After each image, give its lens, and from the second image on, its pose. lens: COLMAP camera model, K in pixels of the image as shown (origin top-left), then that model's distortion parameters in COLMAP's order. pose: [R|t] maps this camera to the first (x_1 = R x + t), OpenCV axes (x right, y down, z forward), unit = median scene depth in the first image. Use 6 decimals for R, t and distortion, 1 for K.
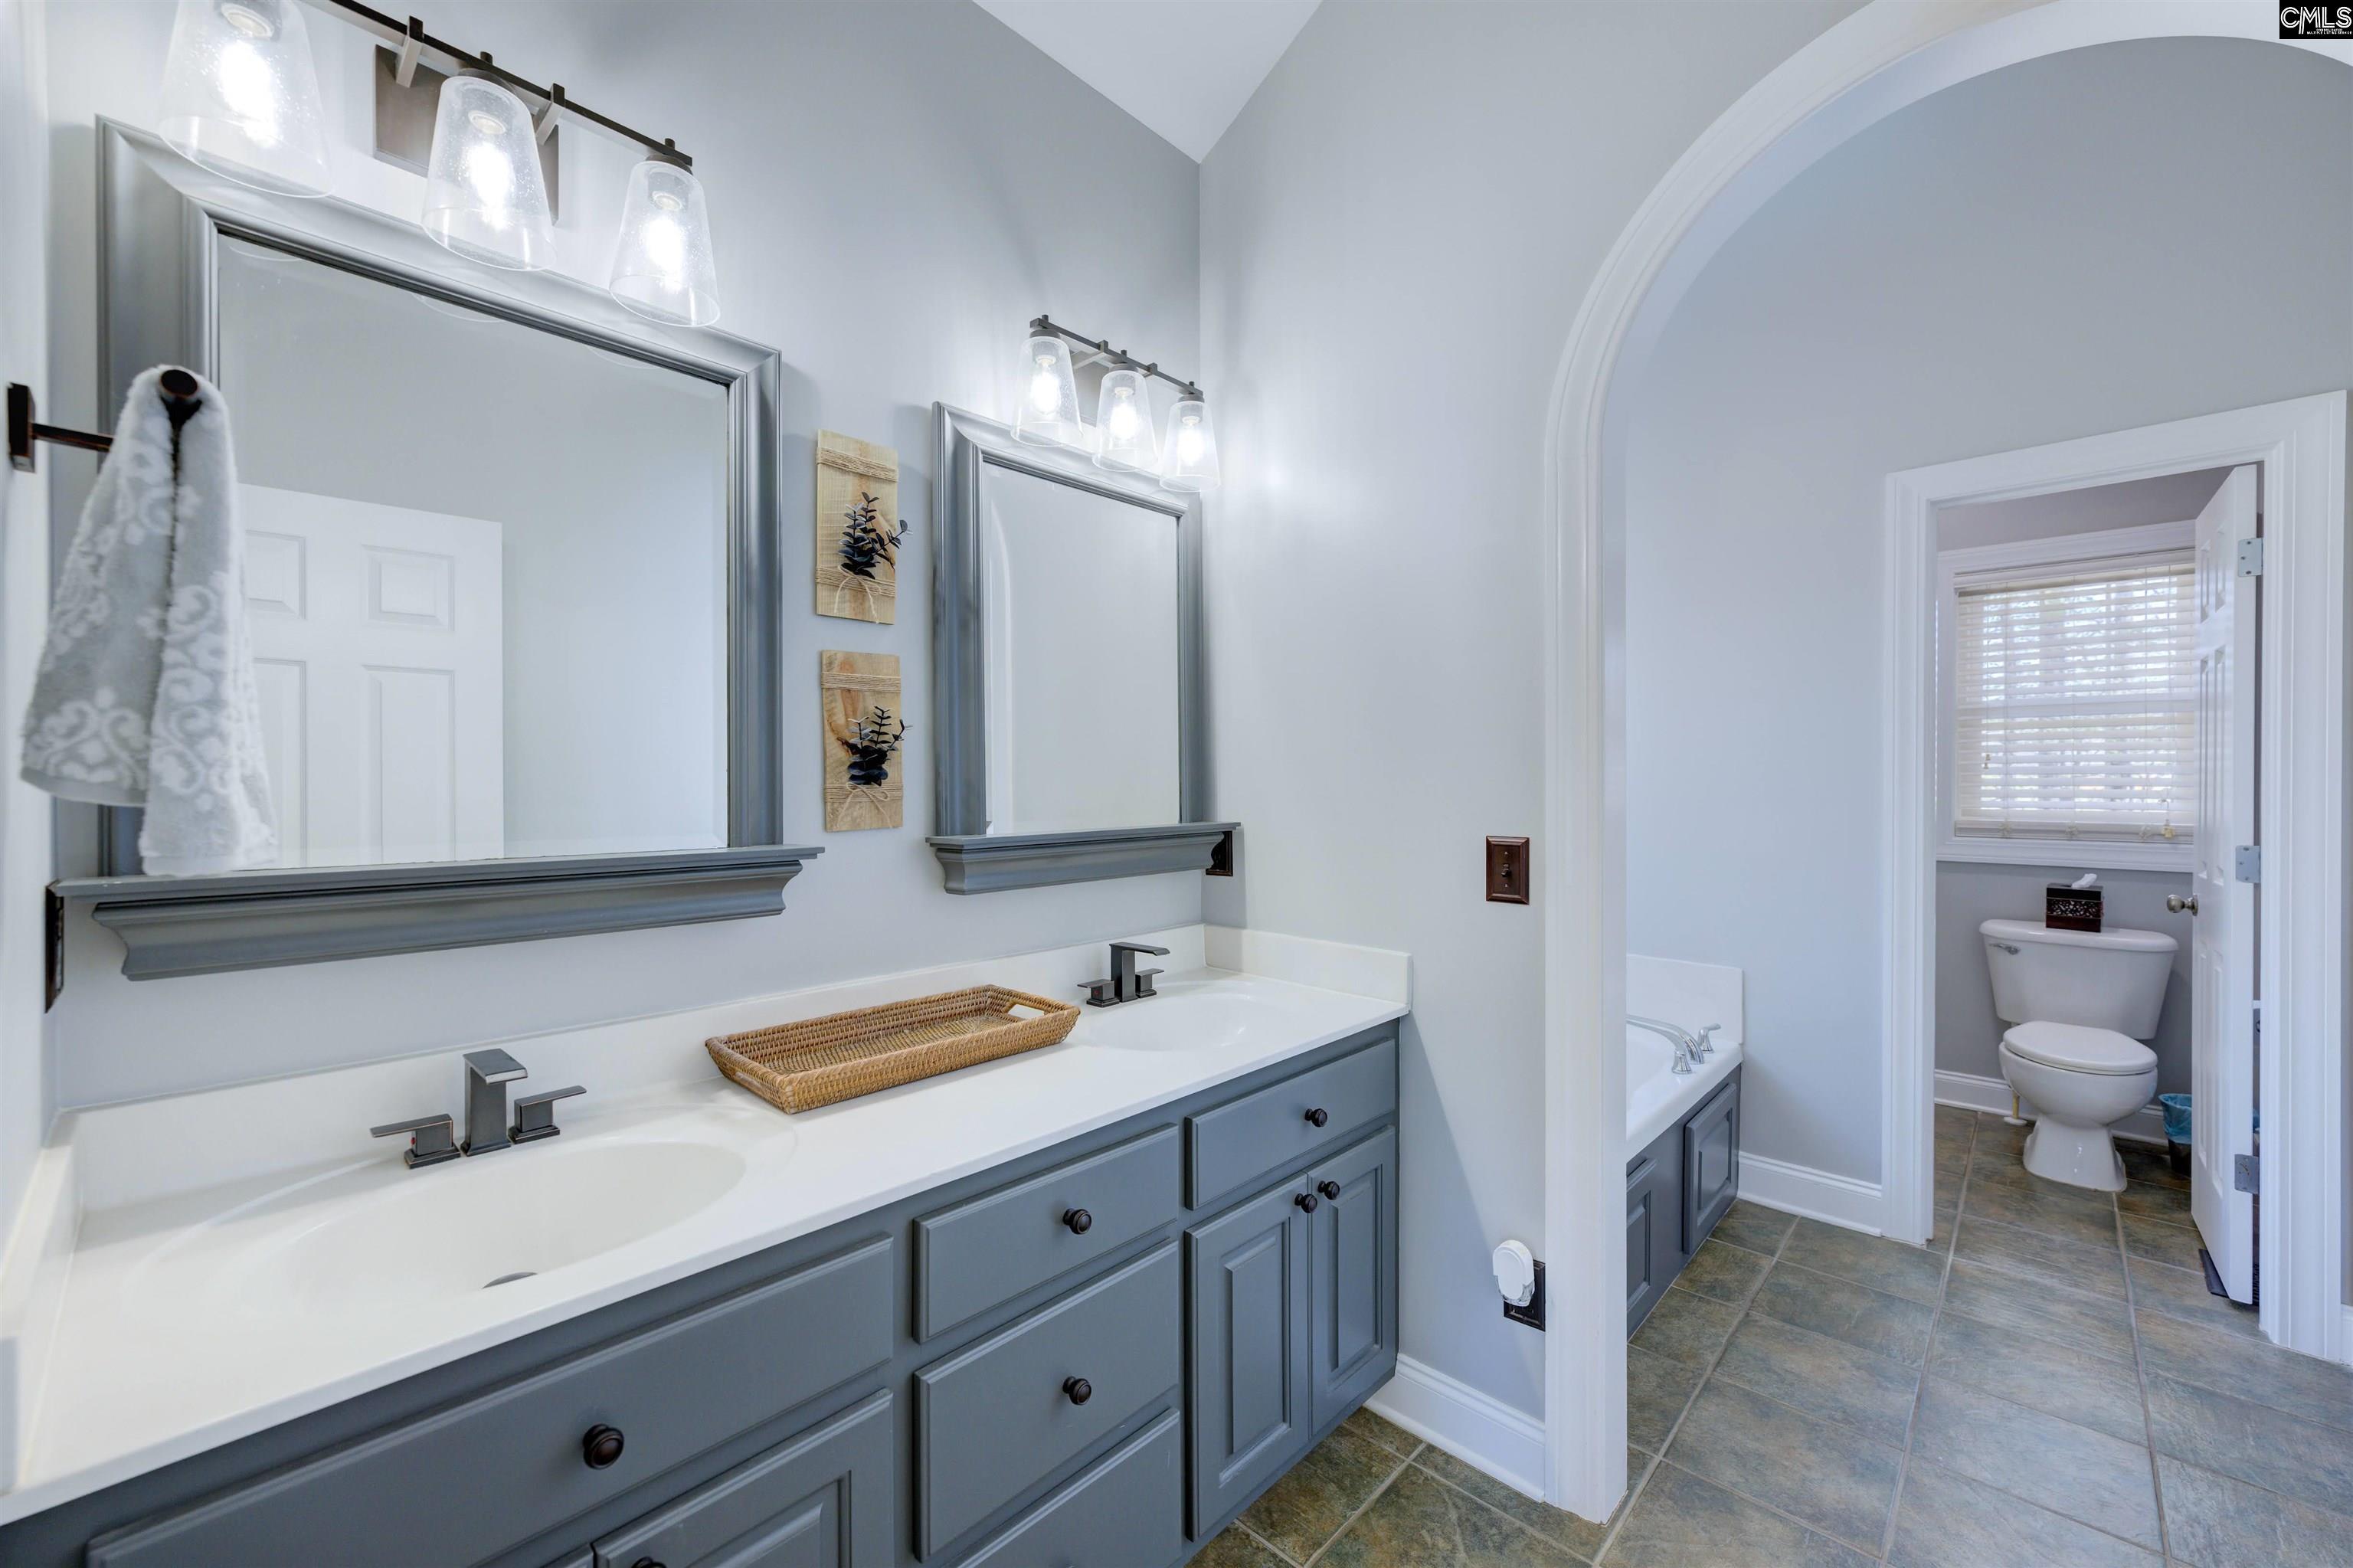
lens RADIAL K [[941.7, 0, 1164.1], [0, 941.7, 774.8], [0, 0, 1]] dist [-0.004785, 0.002321]
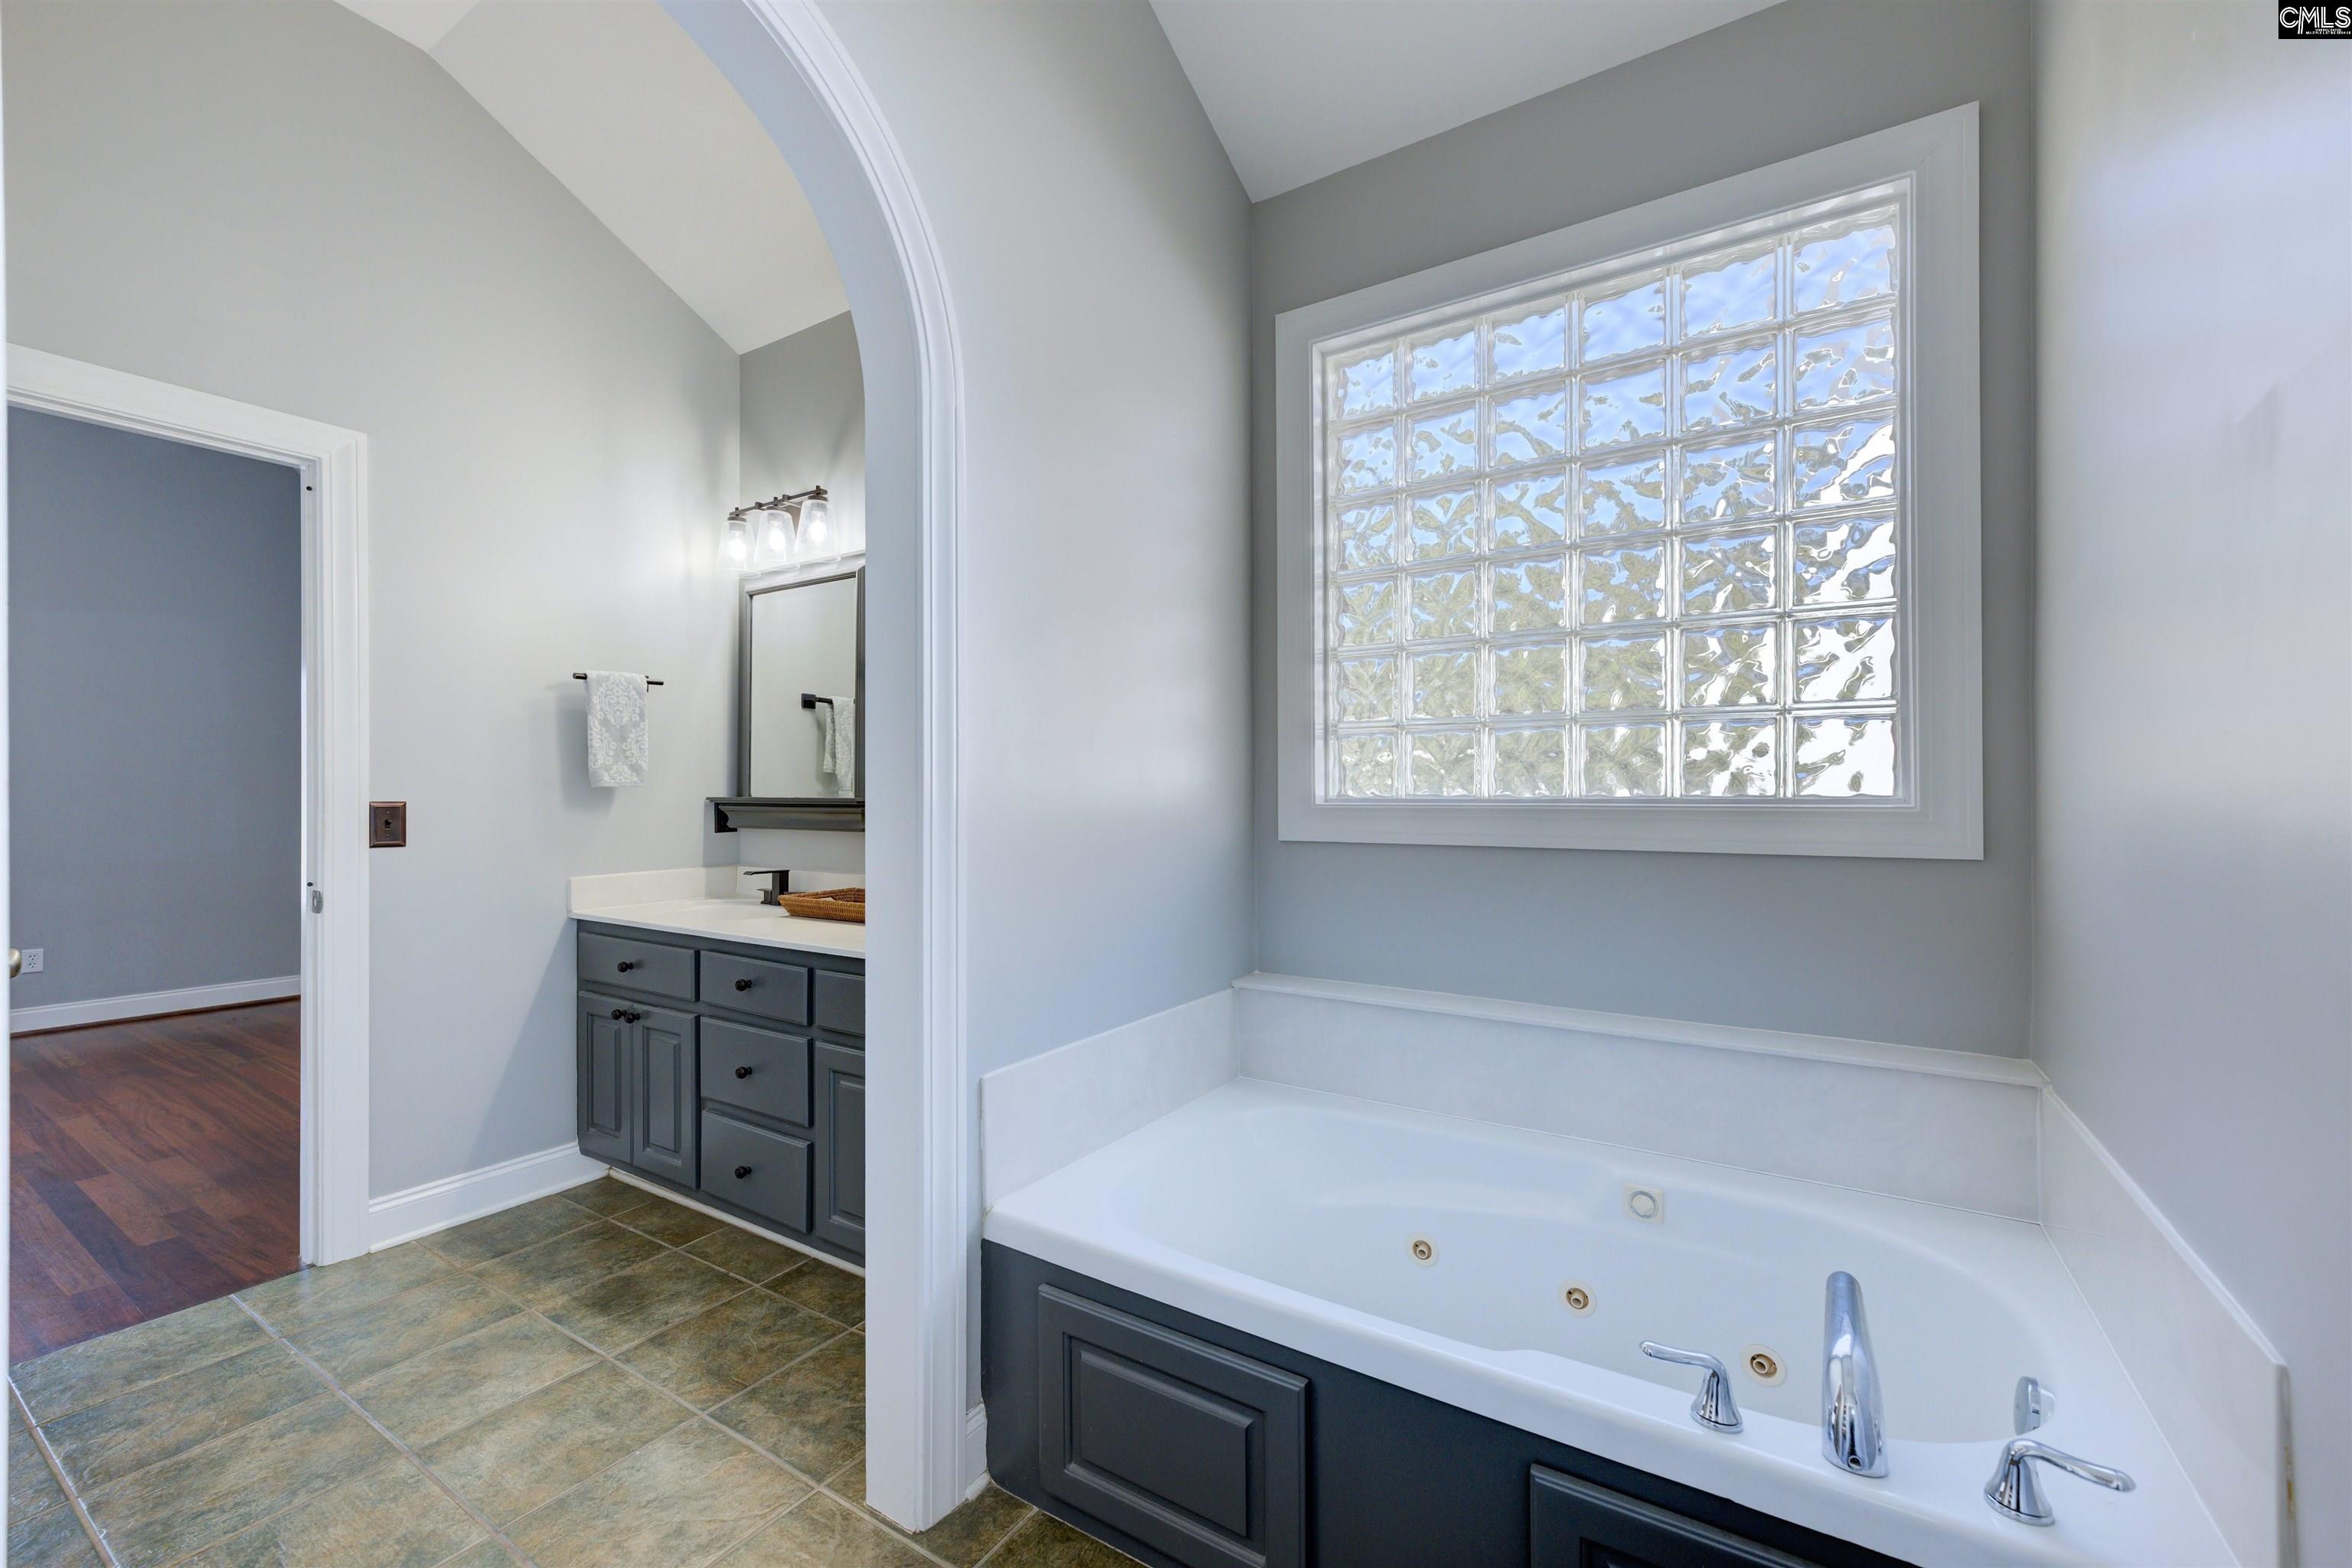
lens RADIAL K [[925.8, 0, 1255.5], [0, 925.8, 795.7], [0, 0, 1]] dist [-0.001224, 0.000658]
pose [[0.230512, 0.009413, -0.973024, 1.477663], [0.012671, 0.999839, 0.012674, 0.048326], [0.972987, -0.015251, 0.230356, 1.167055]]
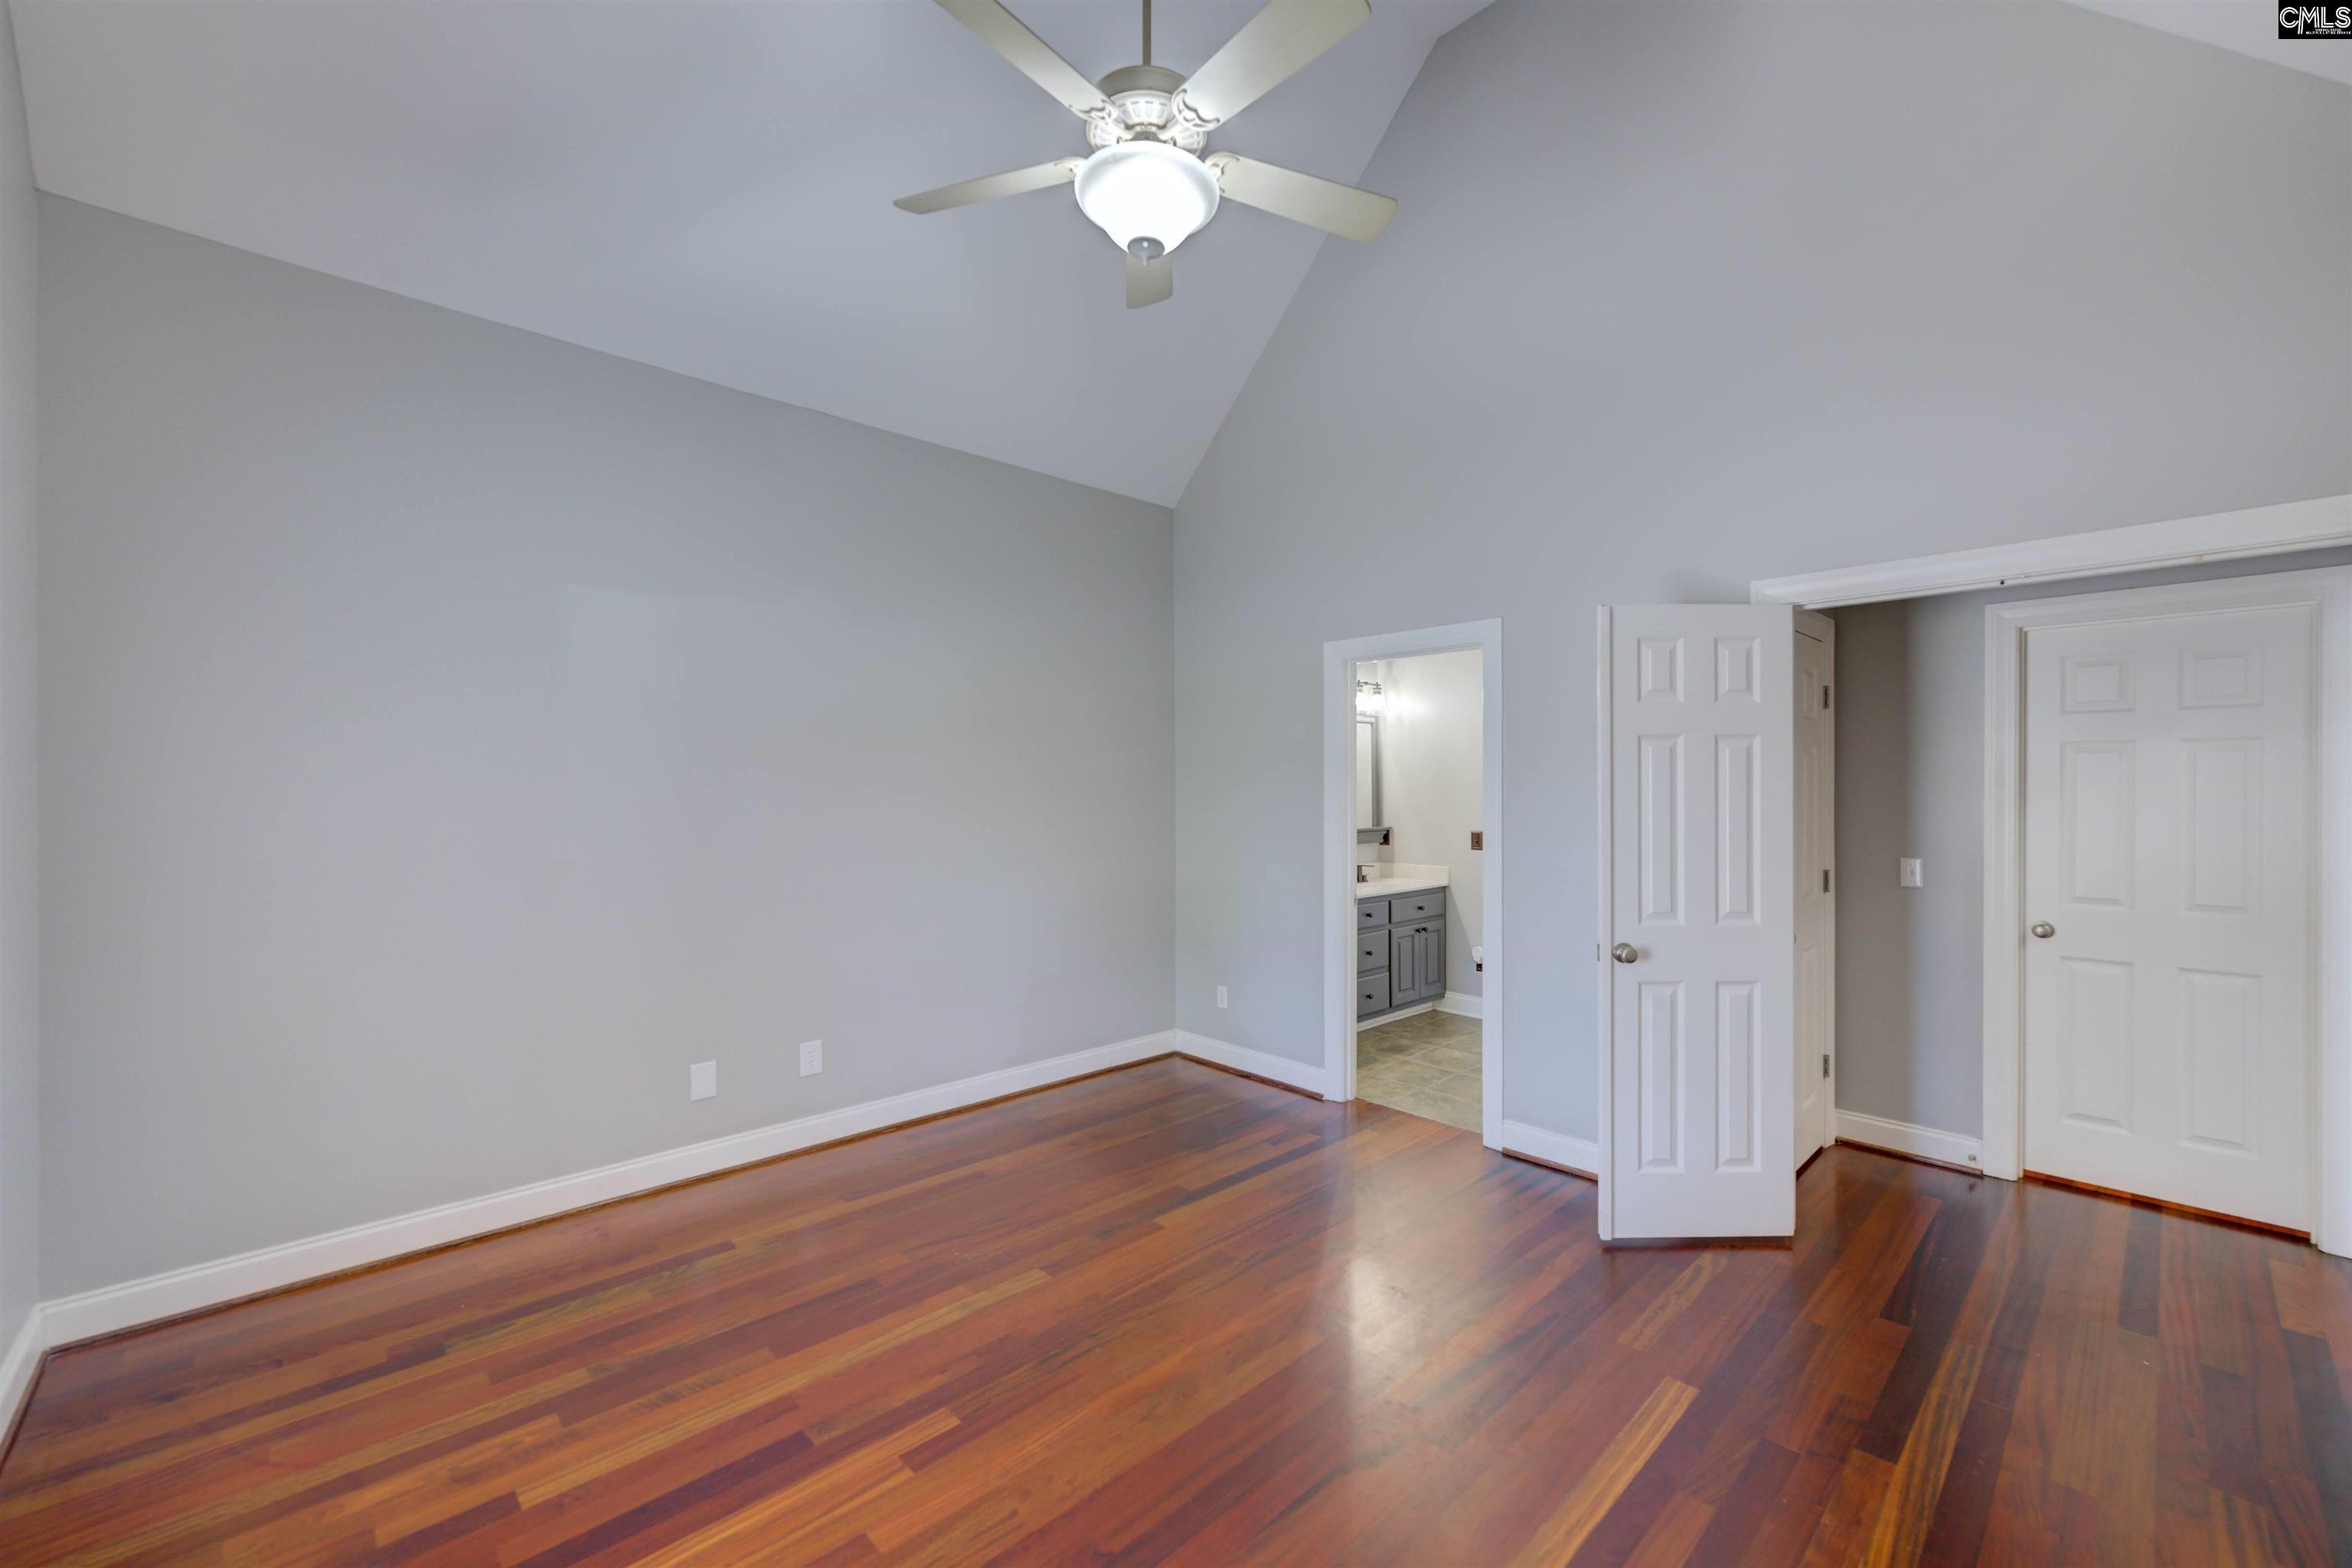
lens RADIAL K [[941.3, 0, 1174.4], [0, 941.3, 786.4], [0, 0, 1]] dist [-0.004785, 0.002321]
pose [[0.997735, -0.004286, -0.067135, -0.525118], [0.005074, 0.999920, 0.011561, -0.147841], [0.067080, -0.011875, 0.997677, -2.588173]]
